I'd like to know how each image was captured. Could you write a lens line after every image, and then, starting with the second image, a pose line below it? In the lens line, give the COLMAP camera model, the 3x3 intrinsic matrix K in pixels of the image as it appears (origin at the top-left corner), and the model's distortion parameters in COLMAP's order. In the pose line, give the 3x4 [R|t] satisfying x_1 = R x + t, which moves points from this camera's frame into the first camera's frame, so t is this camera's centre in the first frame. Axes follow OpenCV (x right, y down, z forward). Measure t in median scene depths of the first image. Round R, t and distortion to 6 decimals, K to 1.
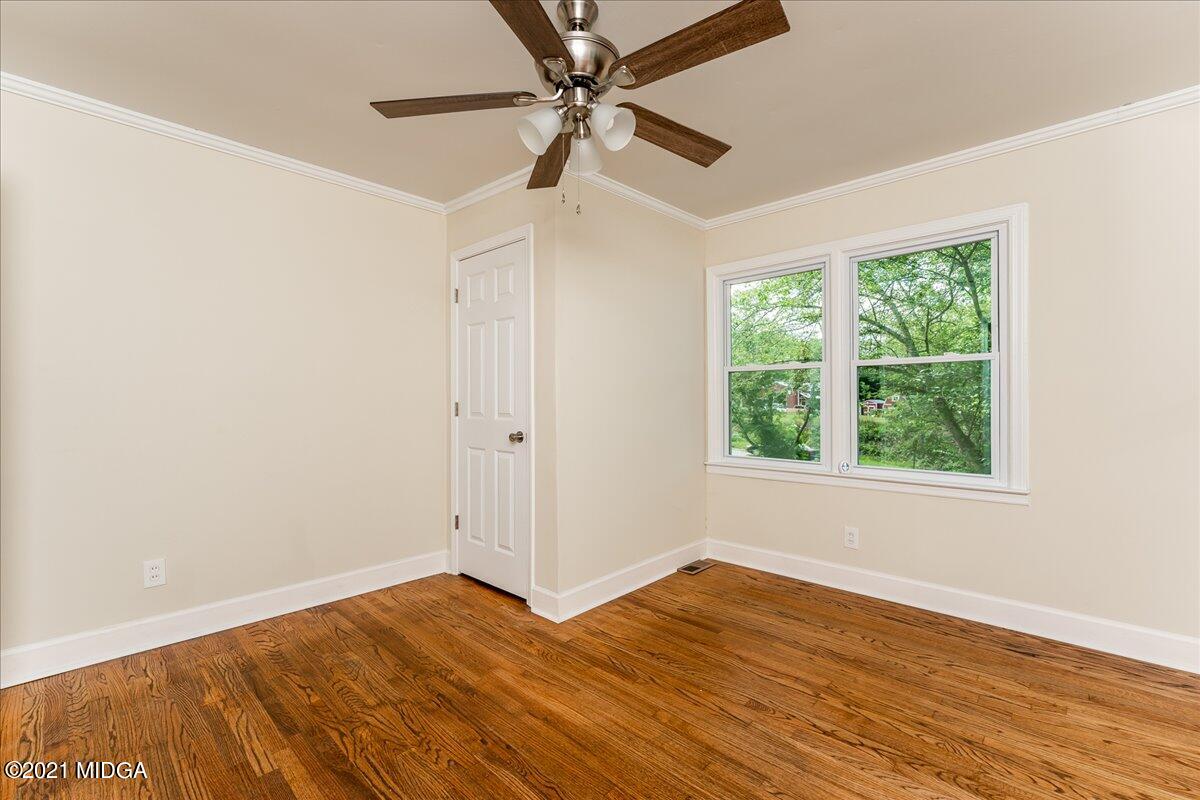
lens RADIAL K [[519.6, 0, 600.4], [0, 519.6, 401.3], [0, 0, 1]] dist [0.000883, -0.000987]
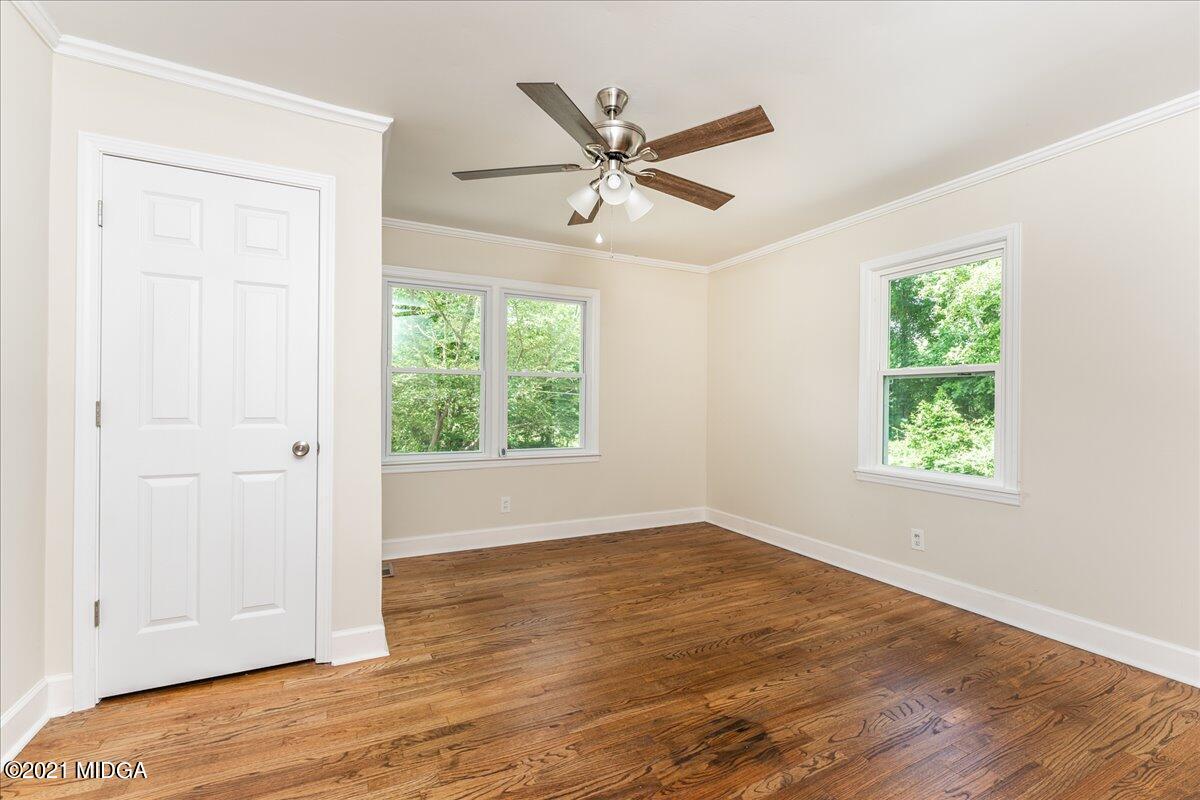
lens RADIAL K [[519.6, 0, 596.5], [0, 519.6, 398.3], [0, 0, 1]] dist [0.000883, -0.000987]
pose [[0.348790, 0.008479, 0.937162, -0.811893], [-0.004625, 0.999962, -0.007326, -0.001980], [-0.937189, -0.001779, 0.348817, 0.377438]]
